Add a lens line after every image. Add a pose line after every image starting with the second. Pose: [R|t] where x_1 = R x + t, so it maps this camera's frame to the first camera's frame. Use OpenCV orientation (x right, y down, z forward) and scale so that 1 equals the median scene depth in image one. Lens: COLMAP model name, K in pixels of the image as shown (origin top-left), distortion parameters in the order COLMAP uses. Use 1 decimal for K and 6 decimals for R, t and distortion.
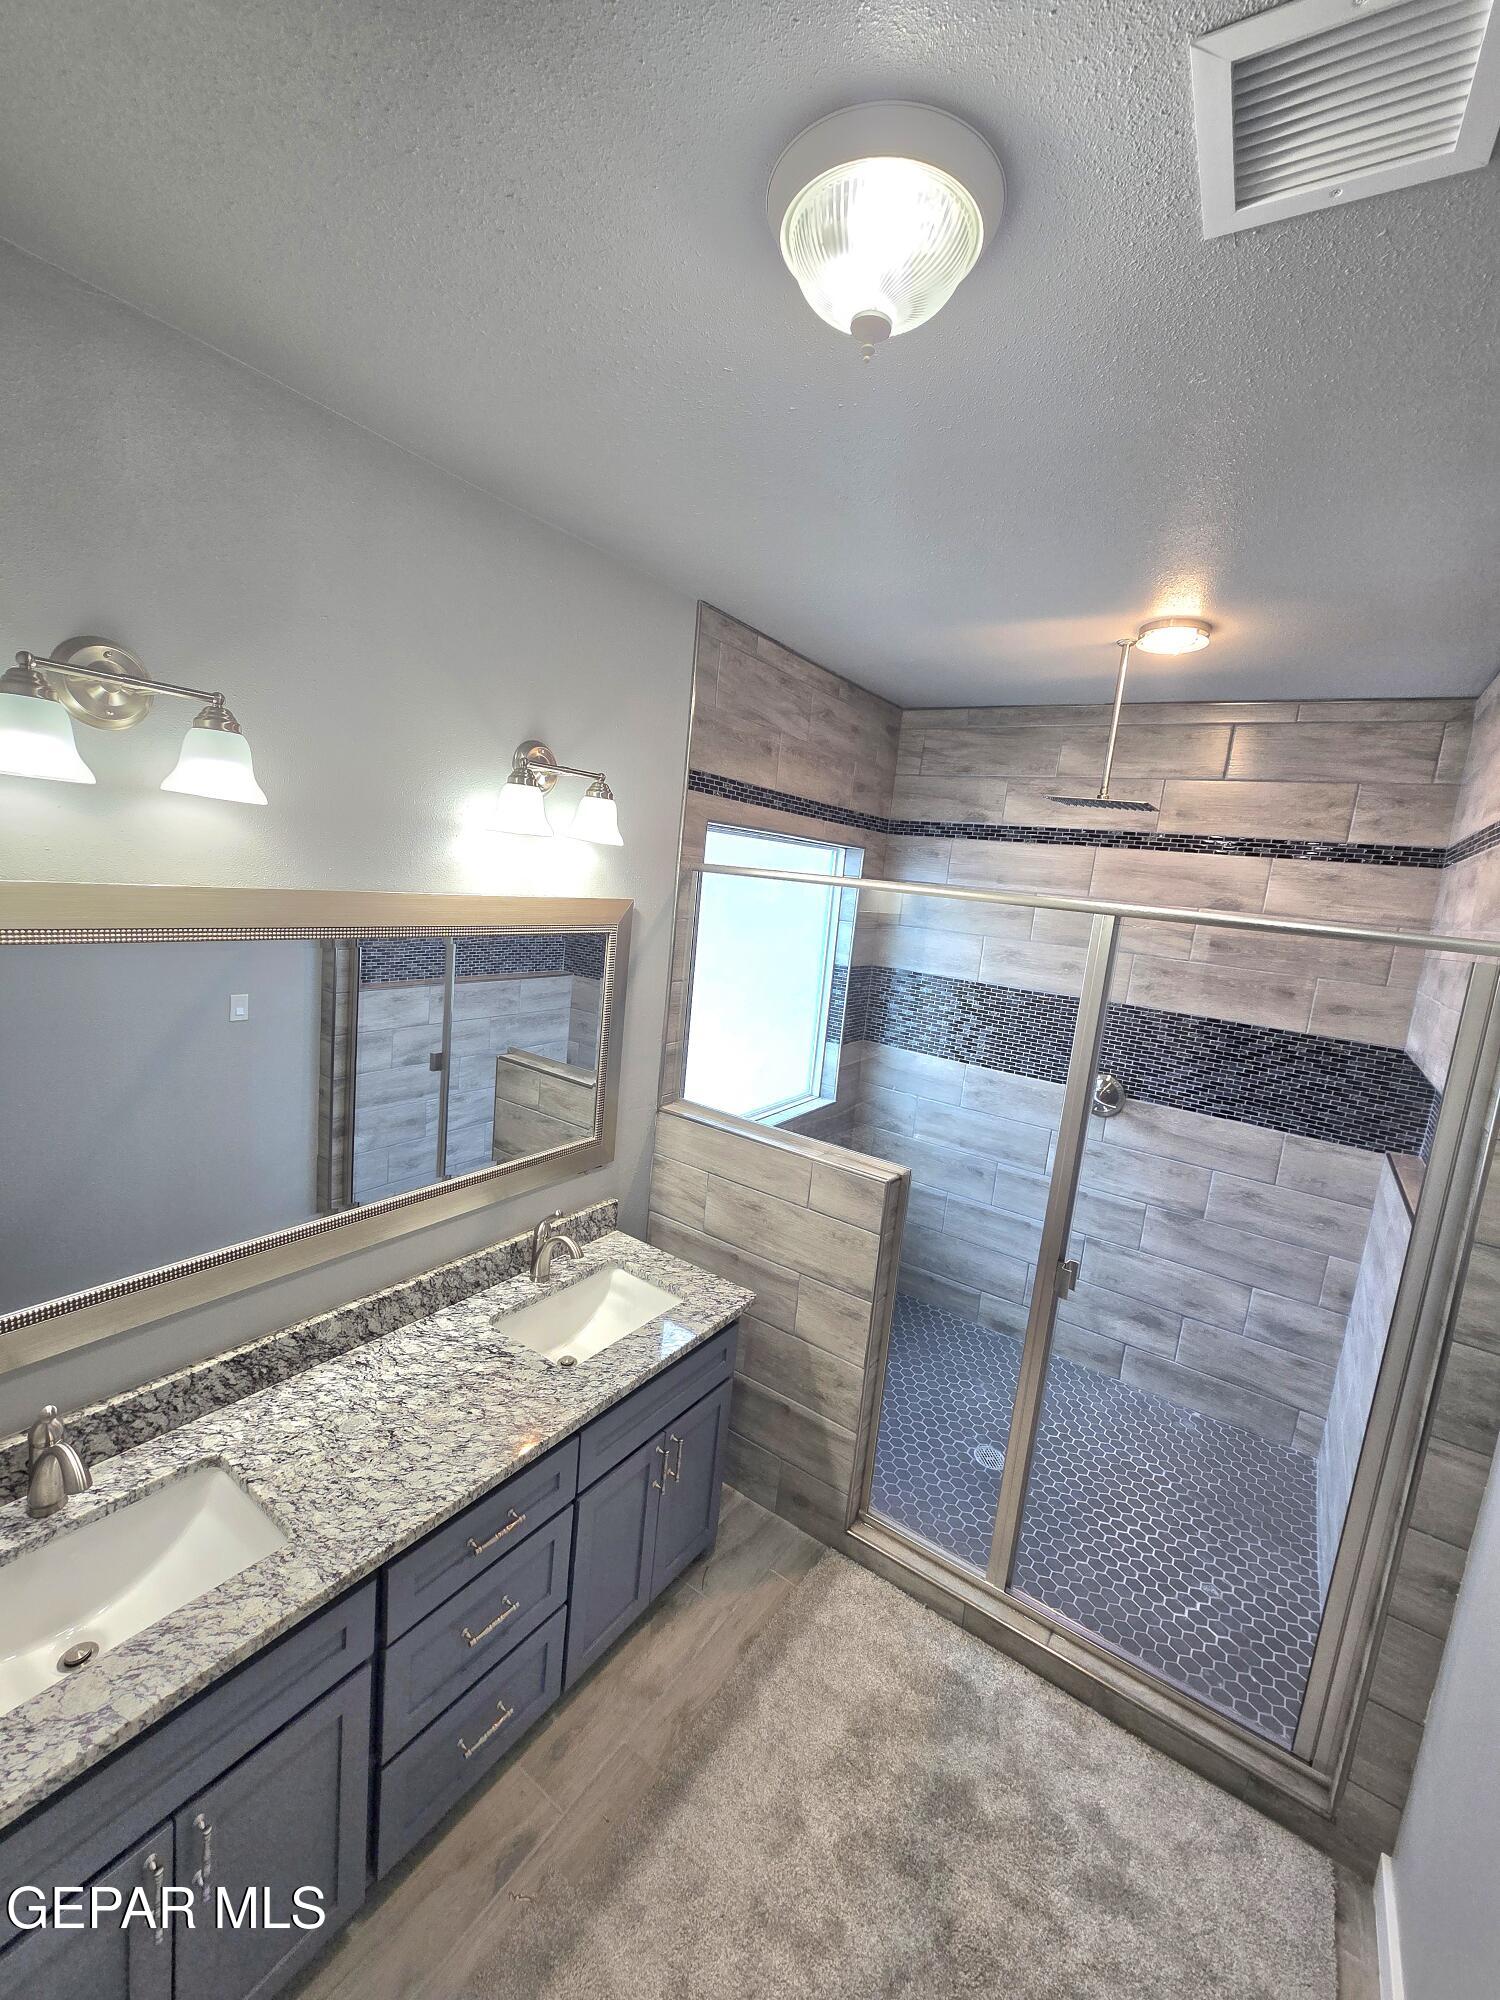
lens RADIAL K [[823.6, 0, 739.4], [0, 823.6, 994.7], [0, 0, 1]] dist [-0.002210, -0.000519]
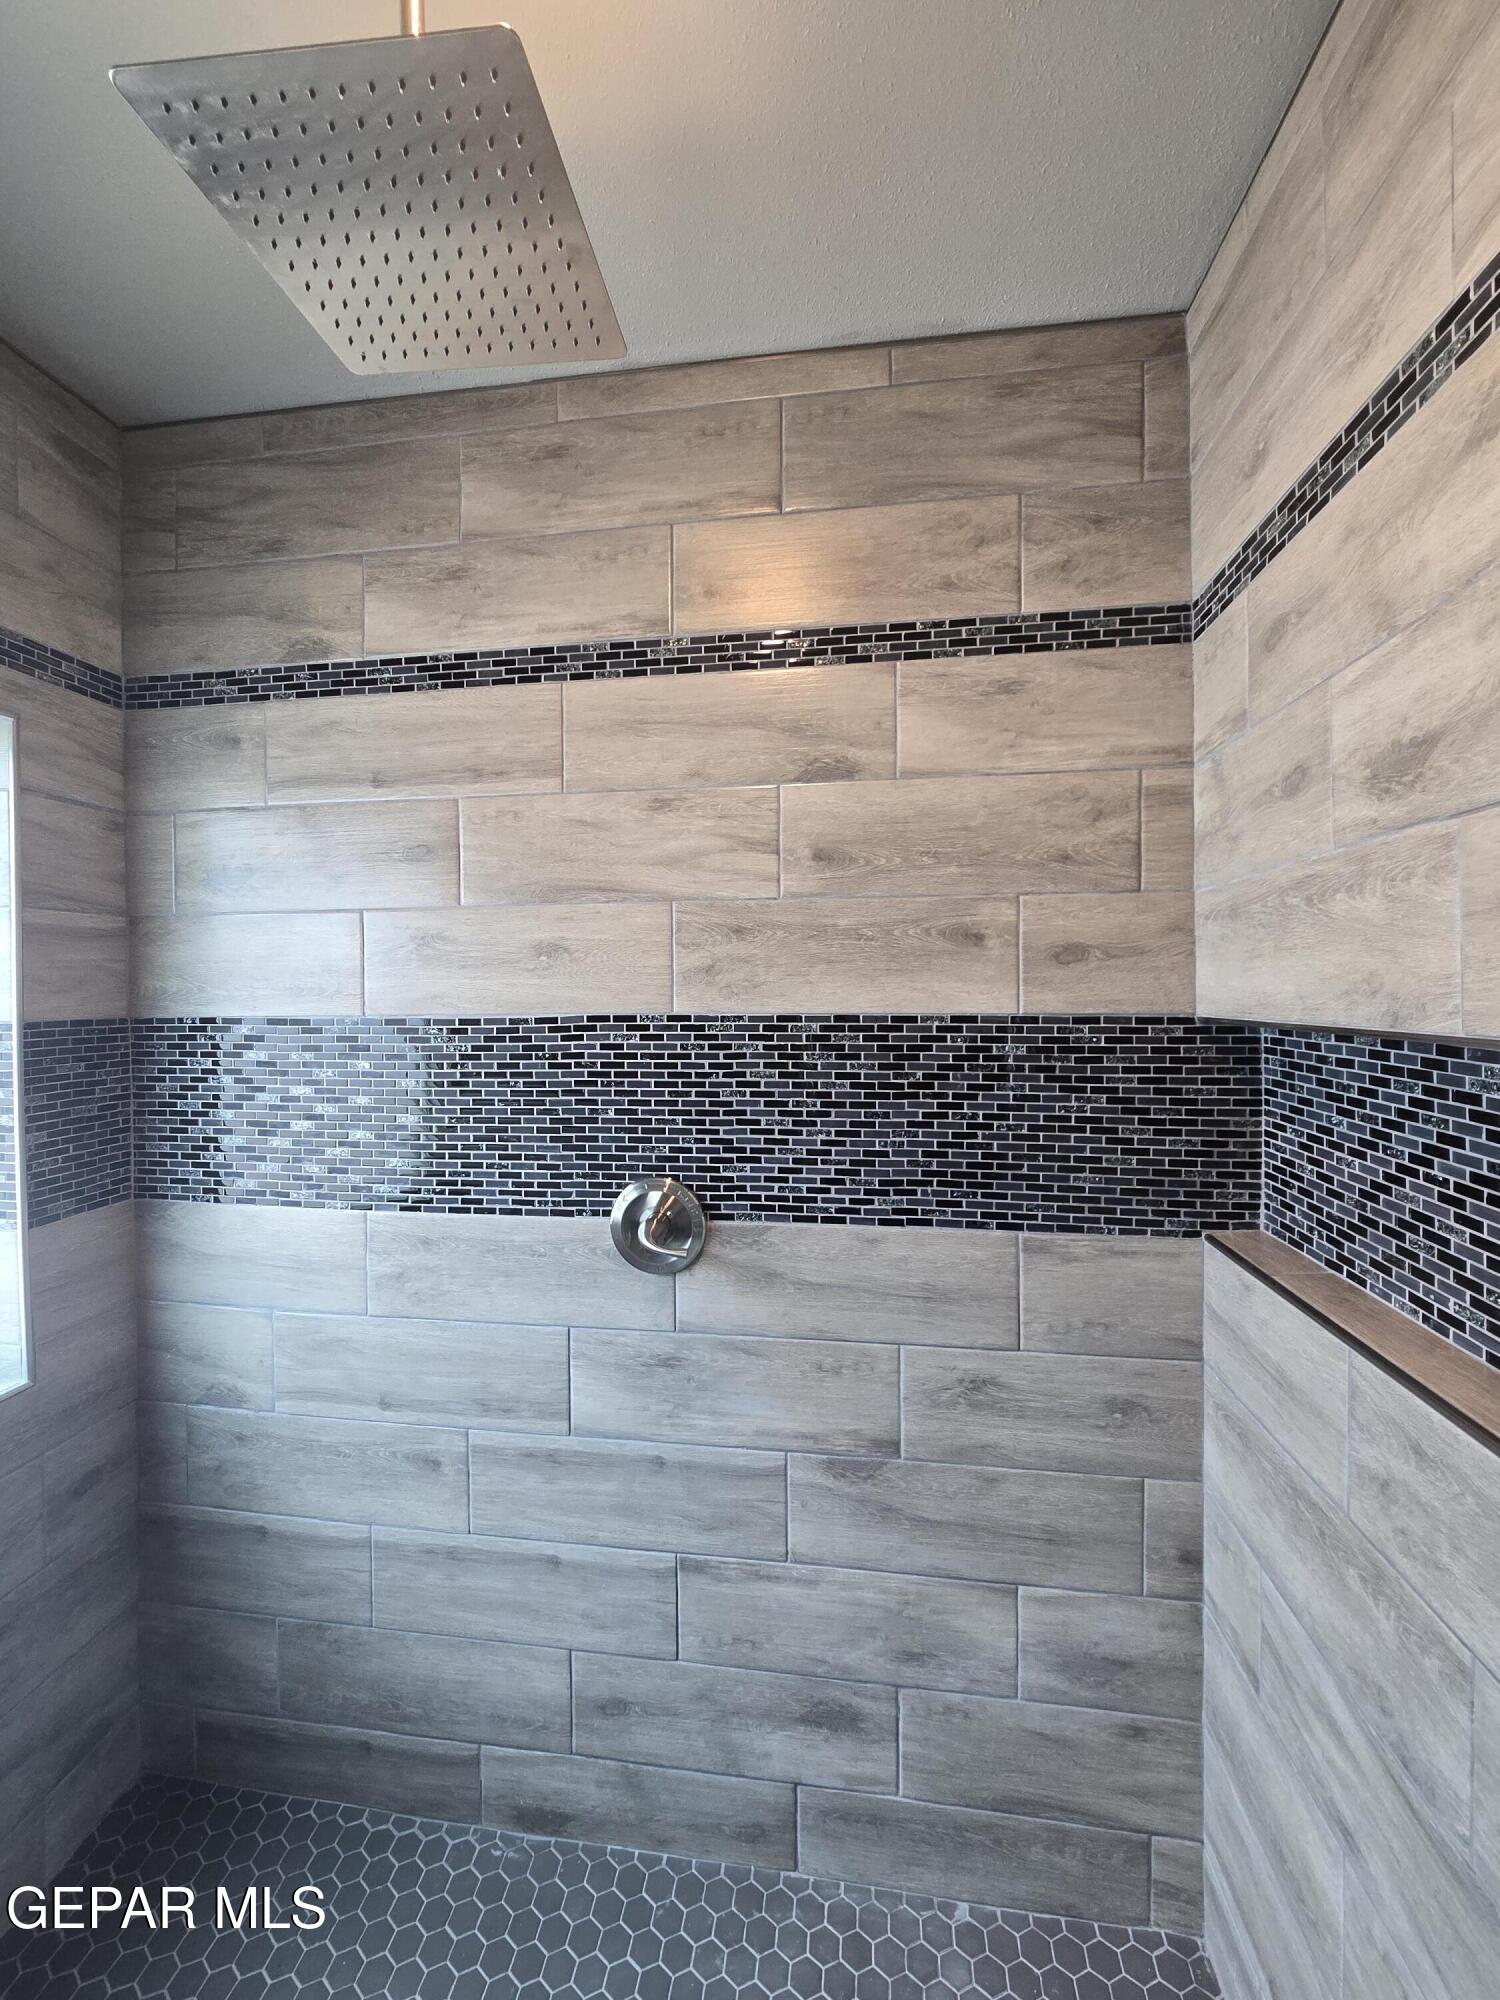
lens RADIAL K [[823.6, 0, 746.2], [0, 823.6, 1007.4], [0, 0, 1]] dist [-0.002210, -0.000519]
pose [[0.895372, -0.104326, 0.432926, 0.321463], [0.158049, 0.983329, -0.089913, 0.057020], [-0.416329, 0.148930, 0.896934, 0.598834]]
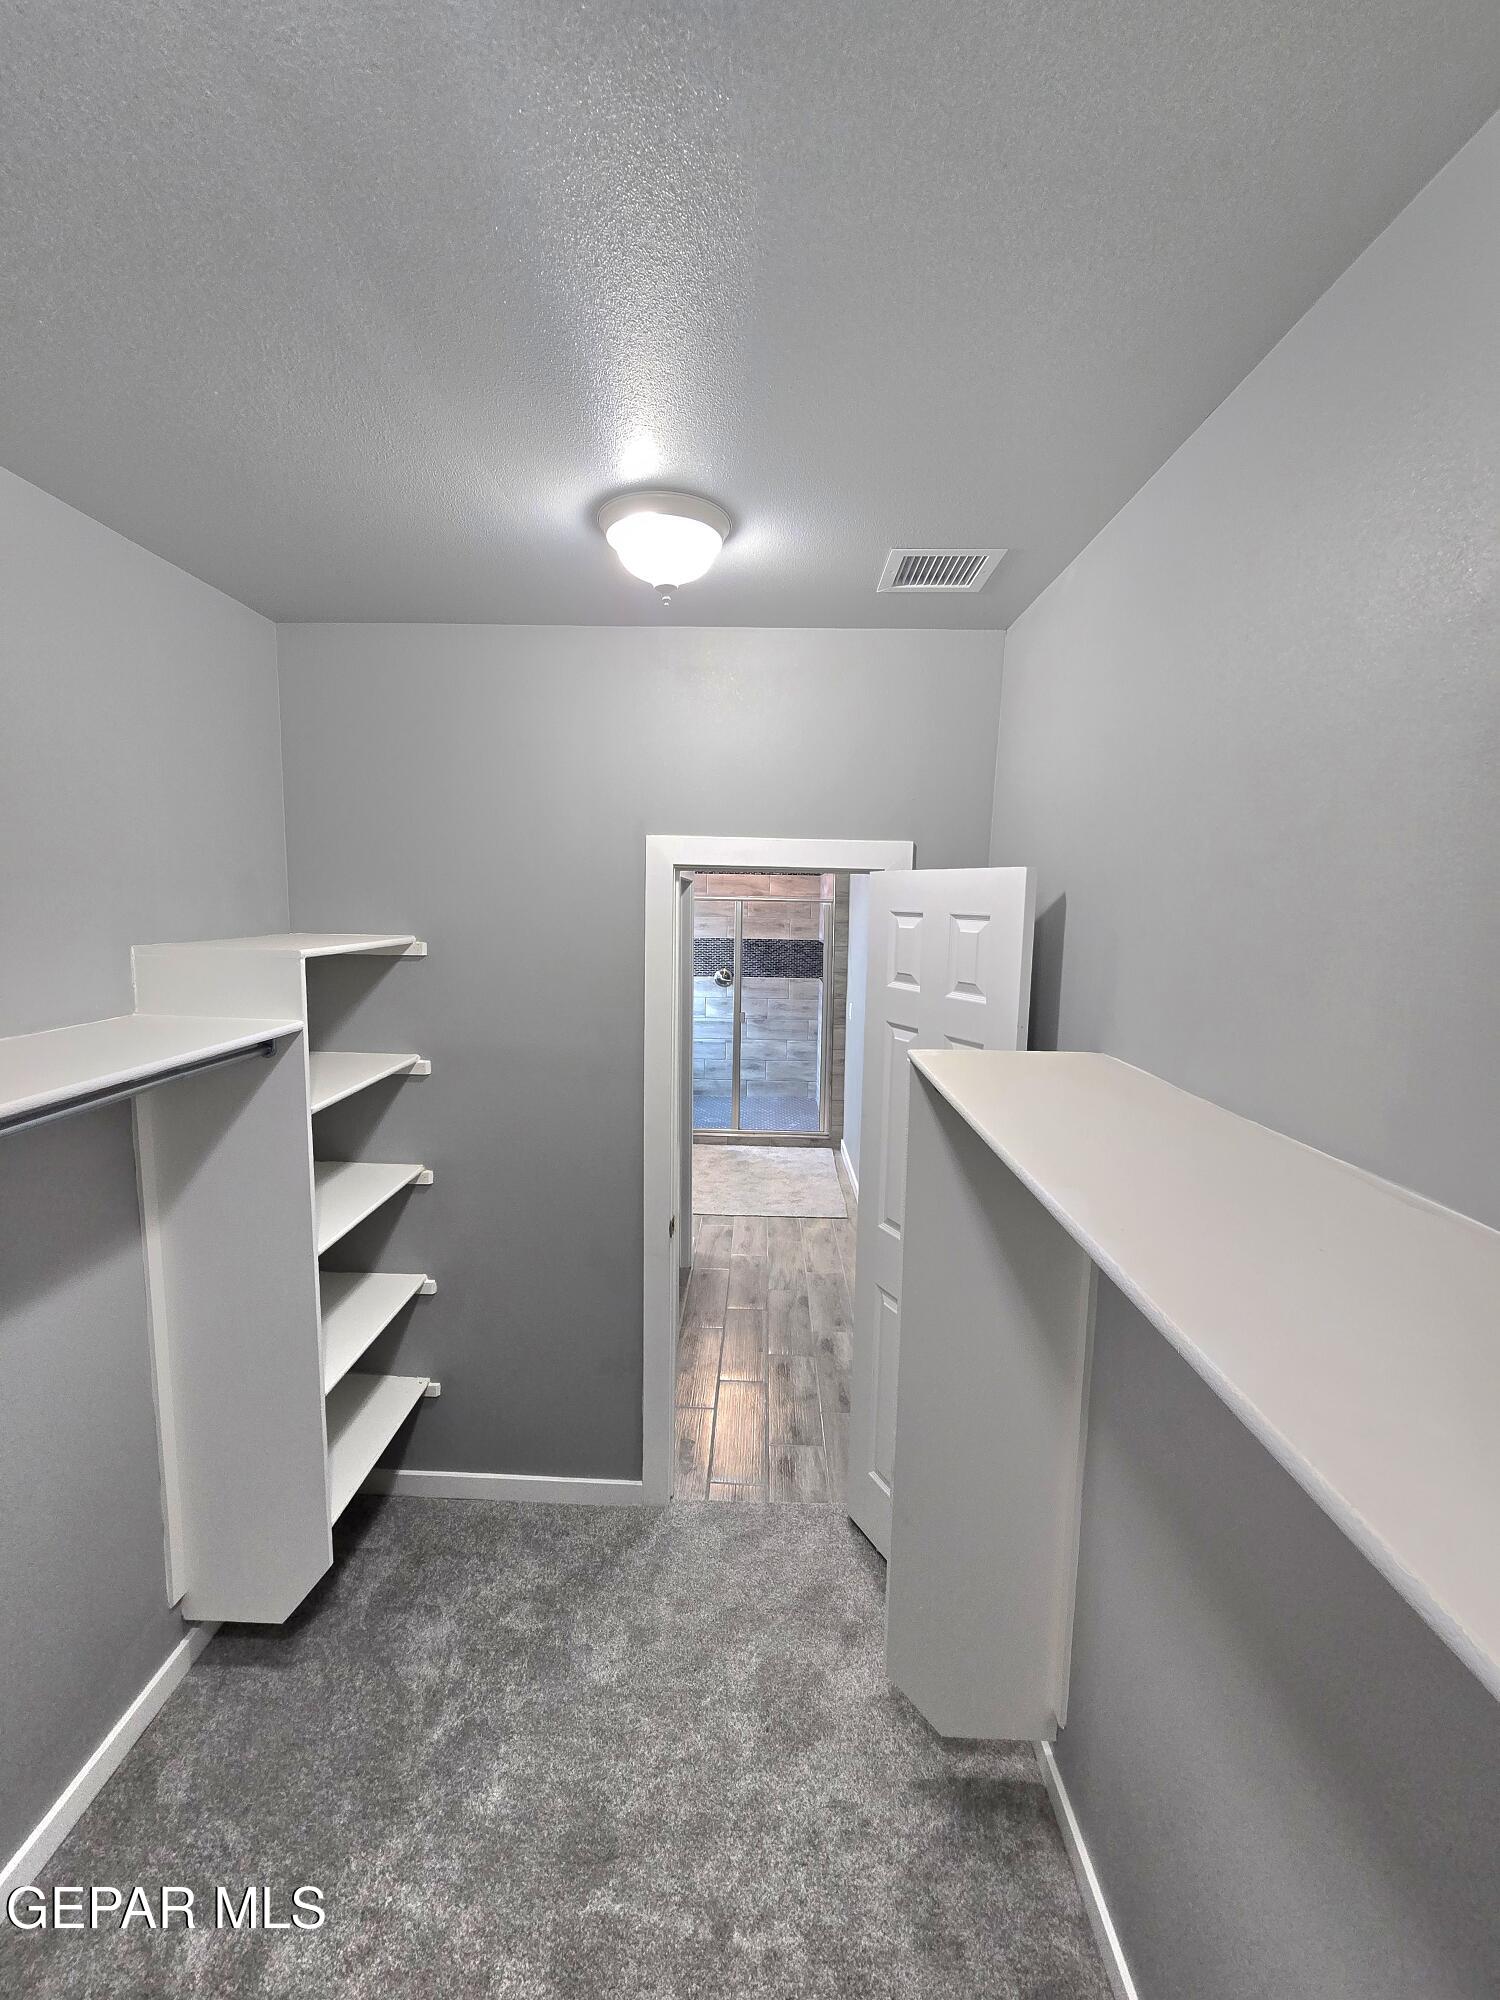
lens RADIAL K [[823.6, 0, 749.2], [0, 823.6, 1004.5], [0, 0, 1]] dist [-0.002210, -0.000519]
pose [[0.828701, -0.152681, 0.538463, -0.836811], [0.146942, 0.987675, 0.053910, 0.085744], [-0.540058, 0.034448, 0.840923, -1.097155]]
